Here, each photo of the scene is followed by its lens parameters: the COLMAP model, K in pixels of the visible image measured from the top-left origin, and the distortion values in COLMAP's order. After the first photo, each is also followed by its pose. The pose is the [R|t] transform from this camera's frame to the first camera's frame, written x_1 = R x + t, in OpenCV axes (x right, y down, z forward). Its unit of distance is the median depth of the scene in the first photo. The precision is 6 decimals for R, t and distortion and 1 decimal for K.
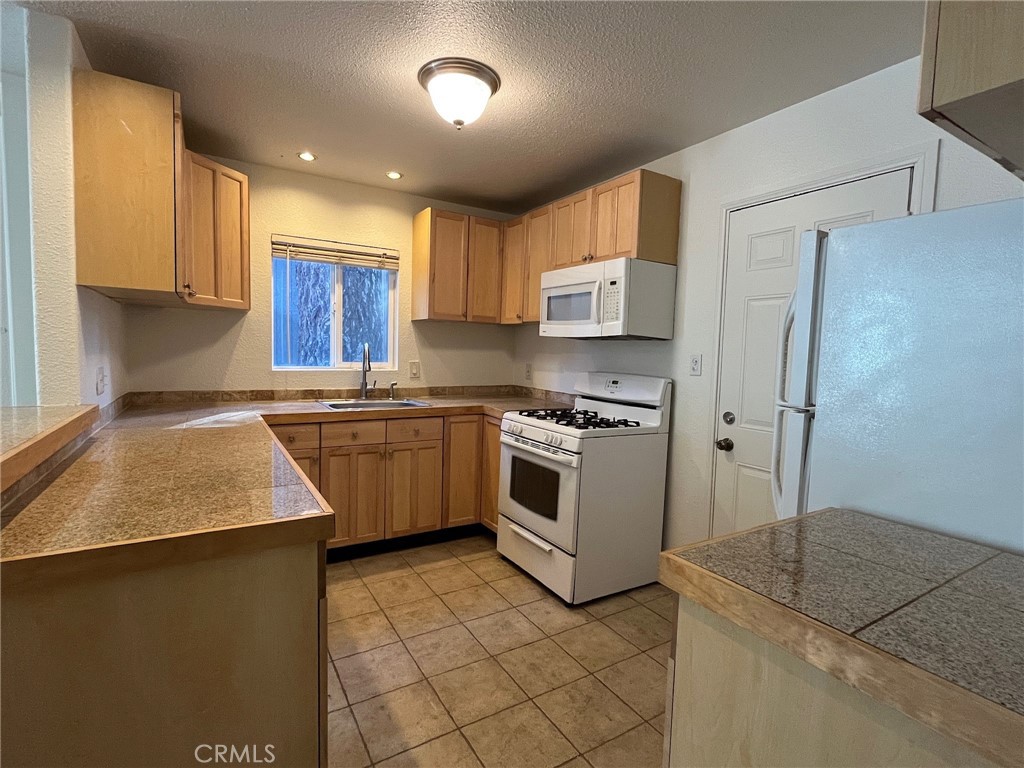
lens RADIAL K [[499.5, 0, 512.0], [0, 499.5, 384.0], [0, 0, 1]] dist [-0.003472, -0.000130]
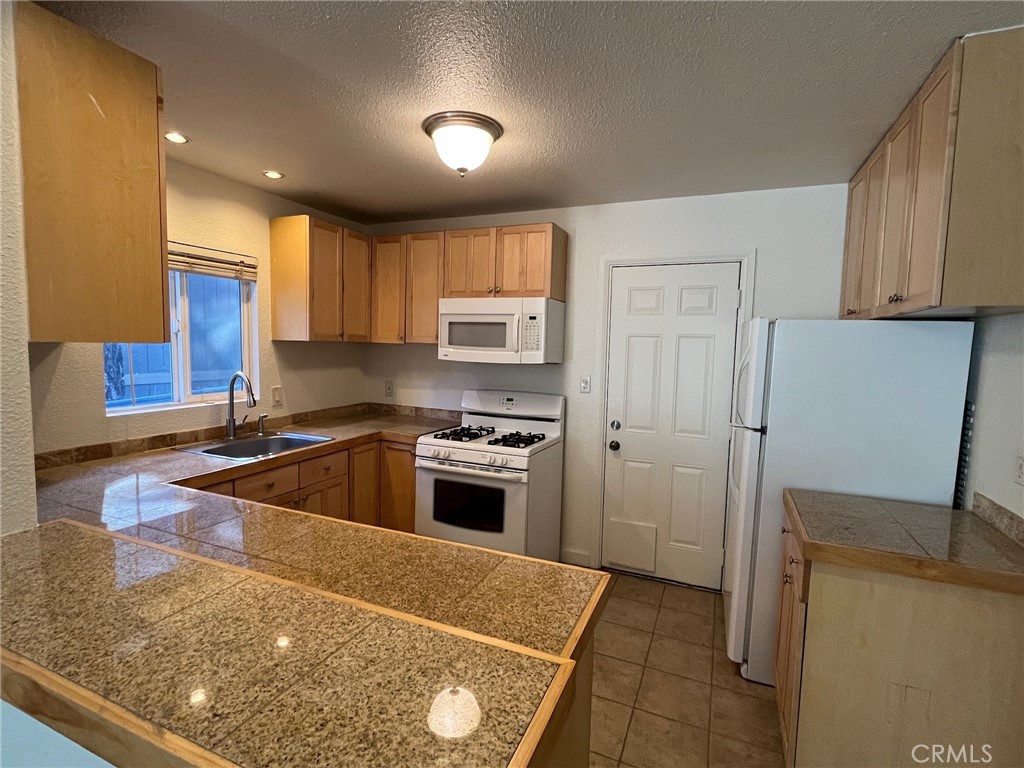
lens RADIAL K [[499.5, 0, 512.0], [0, 499.5, 384.0], [0, 0, 1]] dist [-0.003472, -0.000130]
pose [[0.817307, -0.057375, 0.573339, -0.437272], [0.039124, 0.998260, 0.044124, -0.088893], [-0.574873, -0.013631, 0.818129, 0.070646]]
